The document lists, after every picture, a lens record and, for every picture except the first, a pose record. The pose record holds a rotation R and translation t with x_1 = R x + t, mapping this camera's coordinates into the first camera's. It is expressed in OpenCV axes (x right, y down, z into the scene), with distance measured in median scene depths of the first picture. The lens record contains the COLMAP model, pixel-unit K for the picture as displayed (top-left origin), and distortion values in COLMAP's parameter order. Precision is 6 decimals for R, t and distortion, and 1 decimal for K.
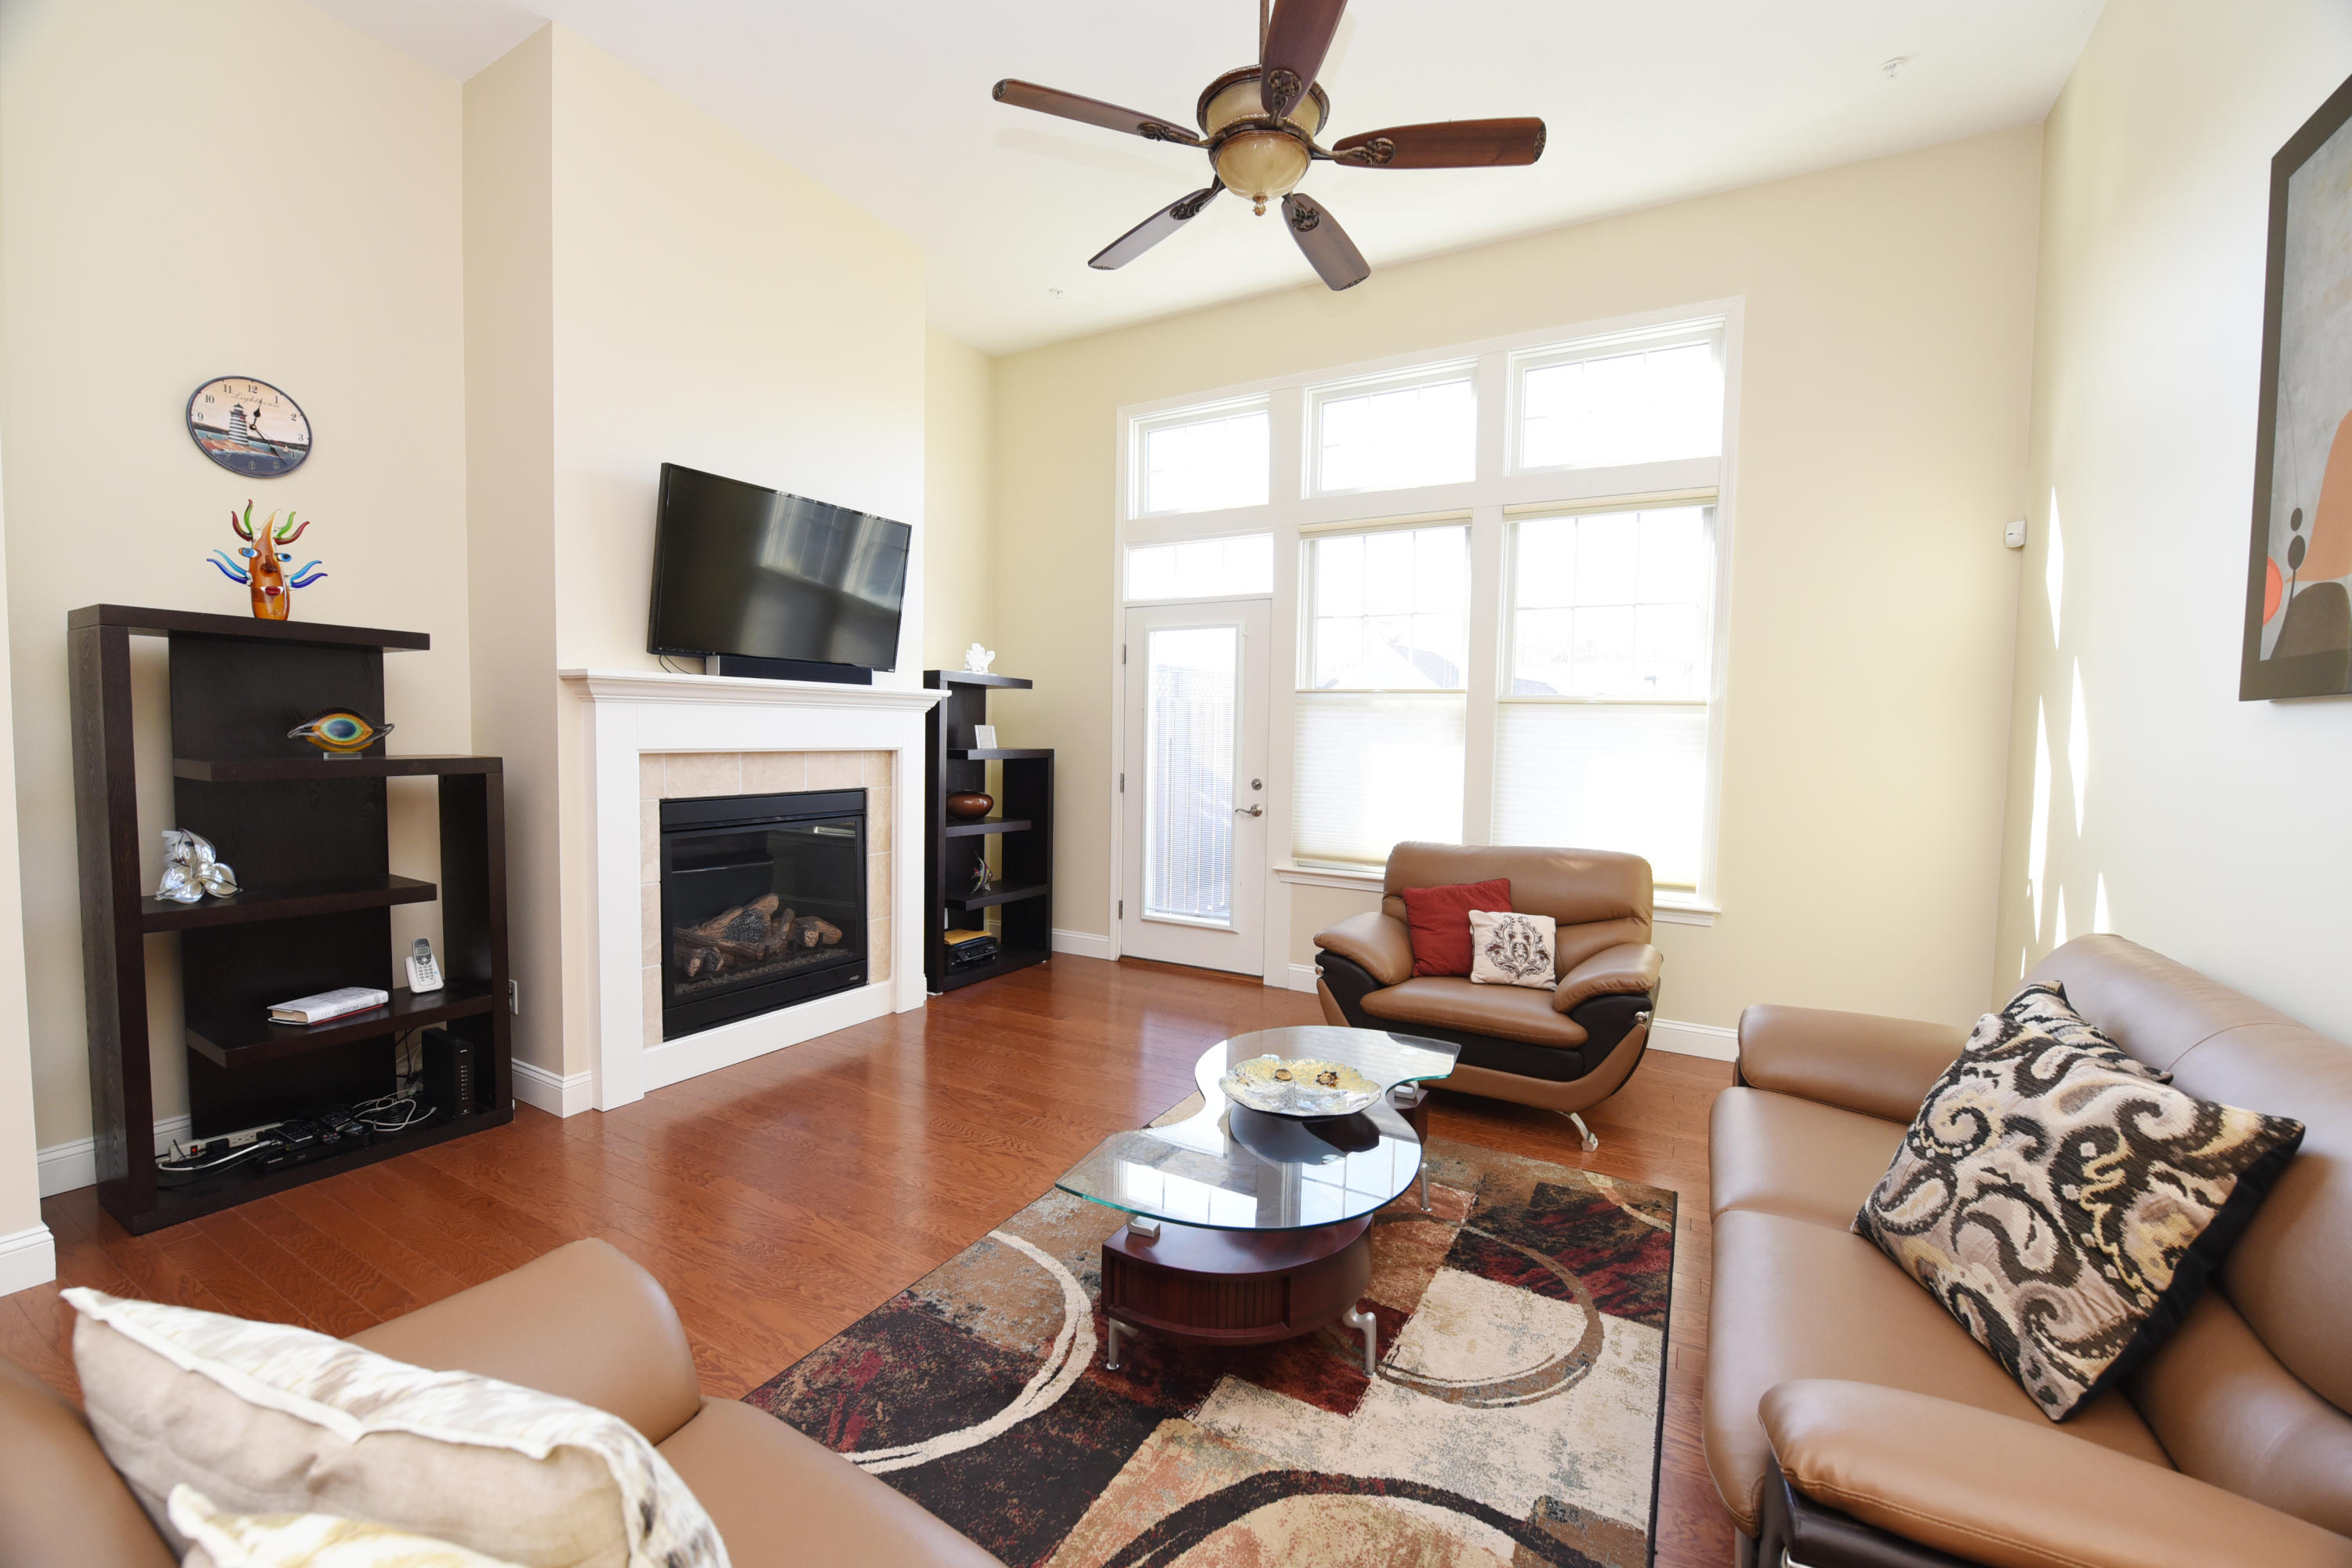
lens RADIAL K [[945.0, 0, 1171.4], [0, 945.0, 786.4], [0, 0, 1]] dist [-0.016189, -0.002144]
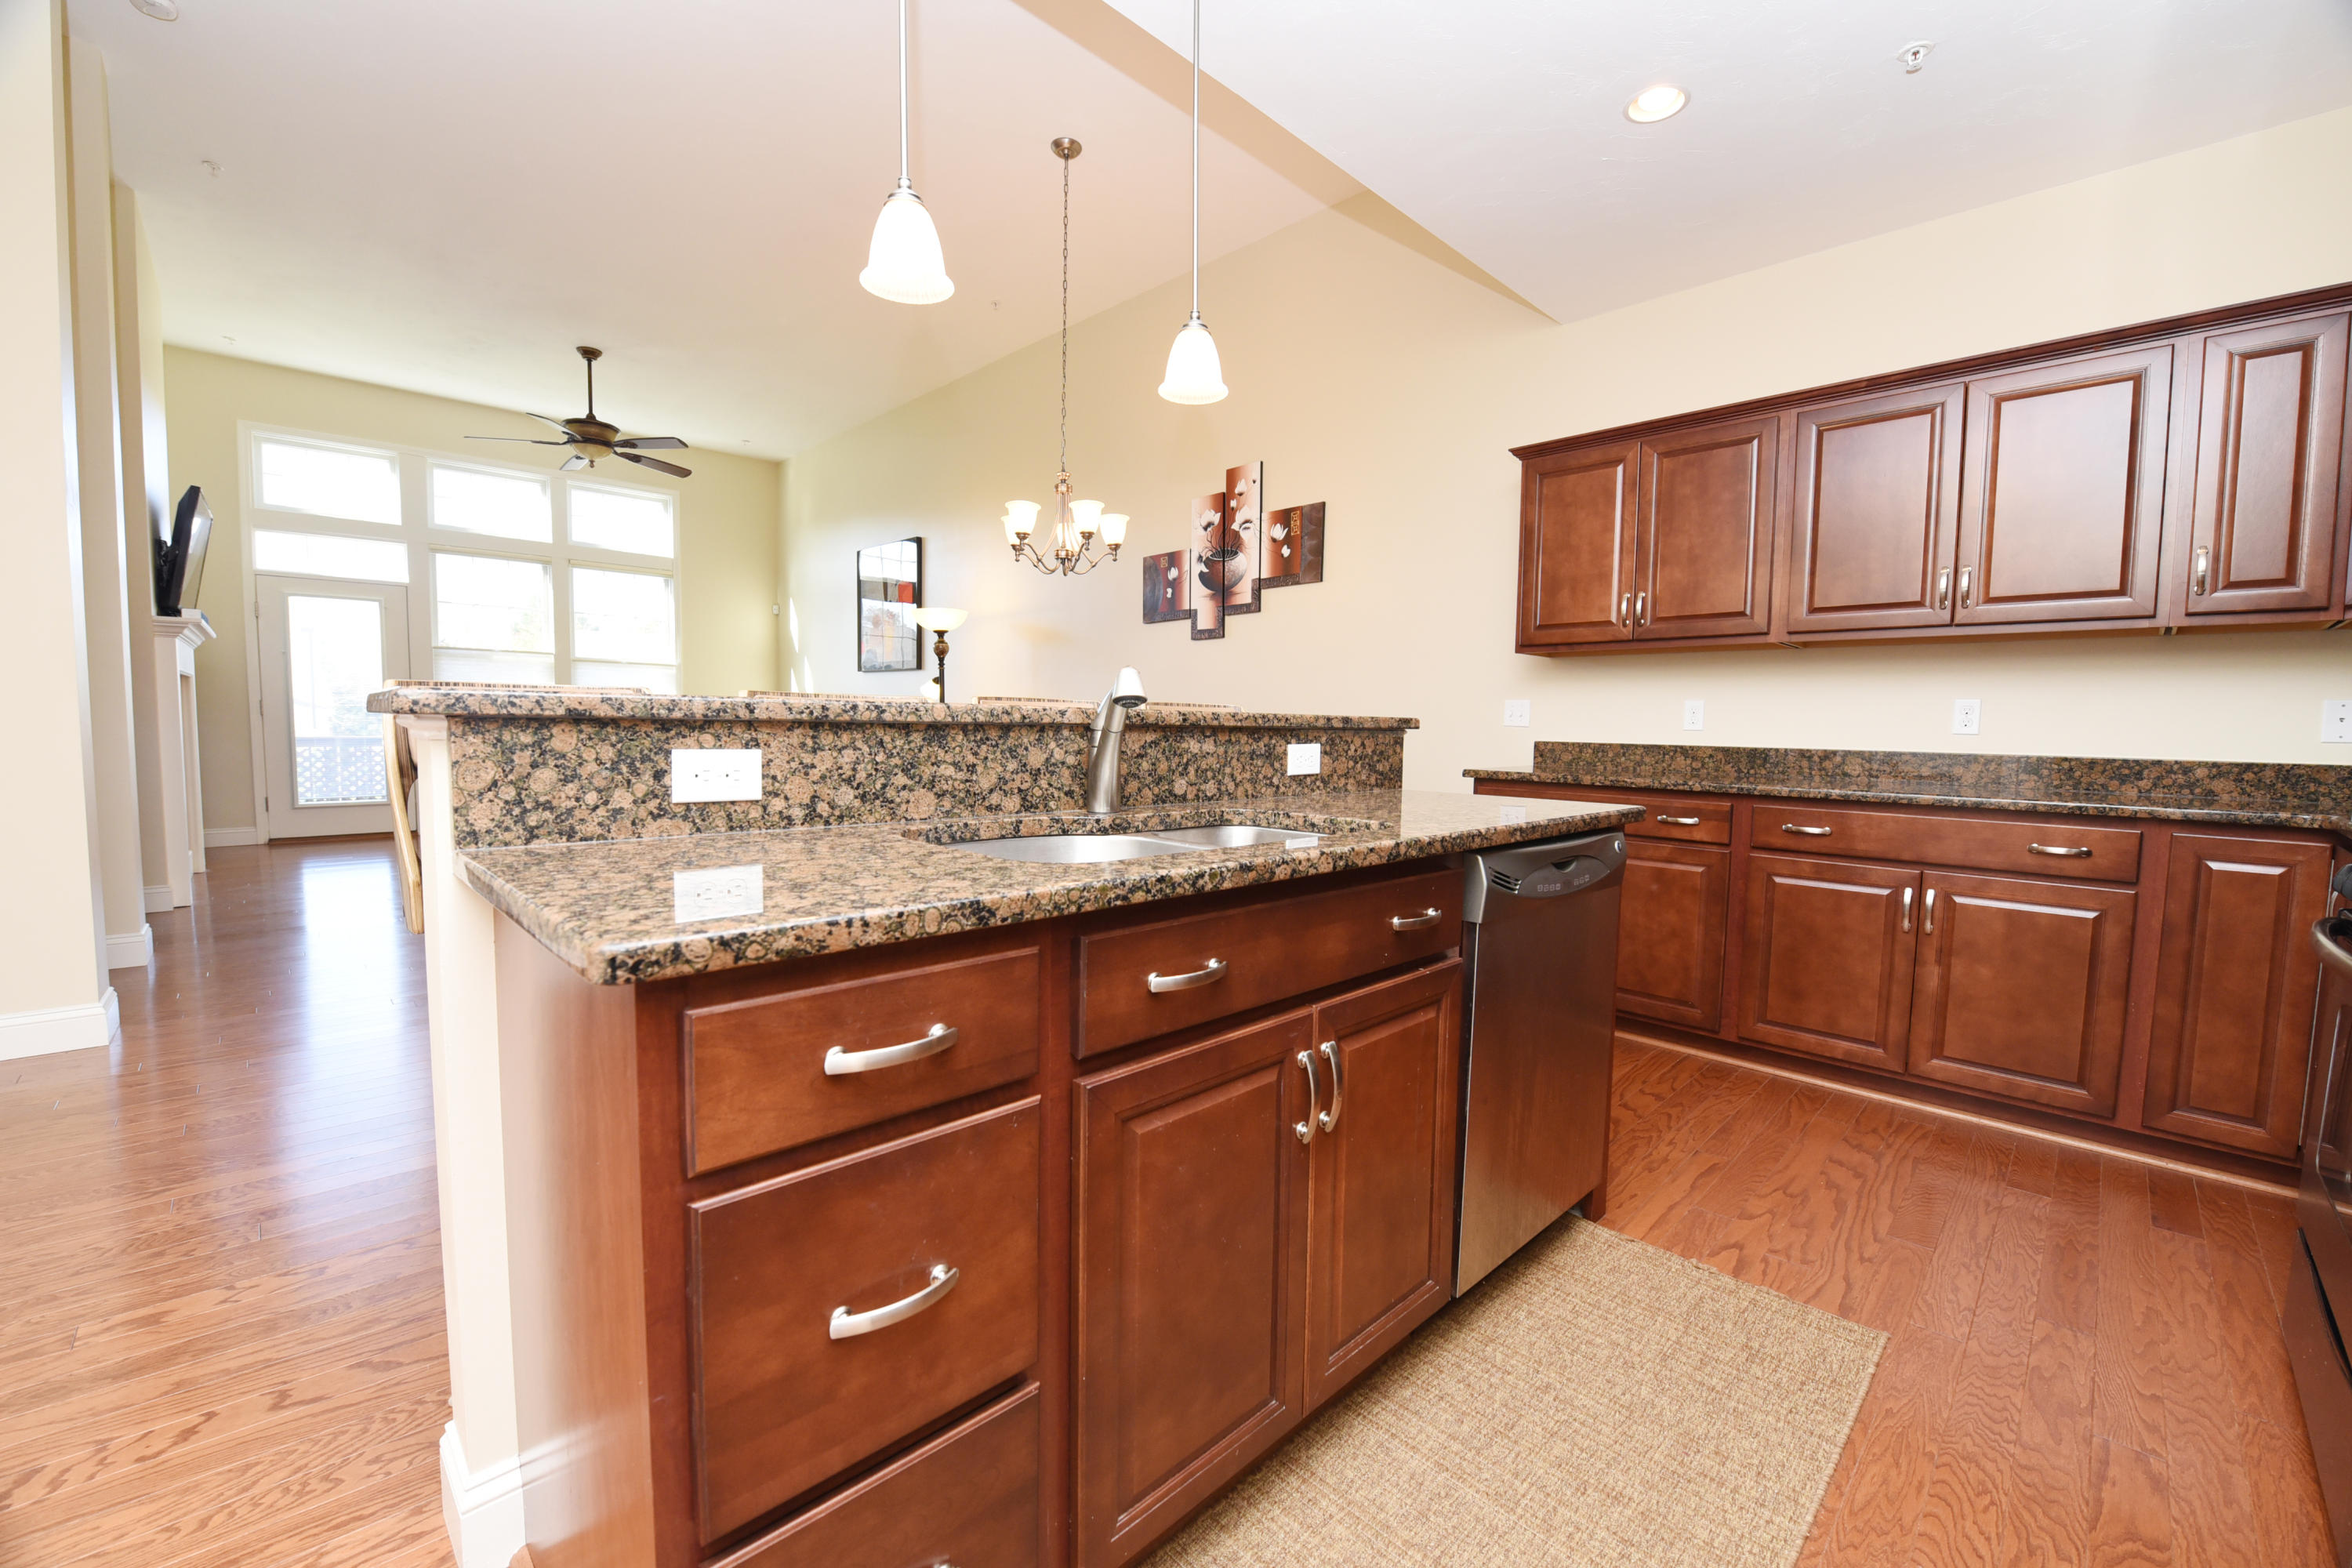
lens RADIAL K [[945.0, 0, 1169.2], [0, 945.0, 791.2], [0, 0, 1]] dist [-0.016189, -0.002144]
pose [[0.272431, -0.084616, 0.958448, -2.004029], [0.041410, 0.996234, 0.076181, 0.138927], [-0.961284, 0.018936, 0.274909, -1.195987]]
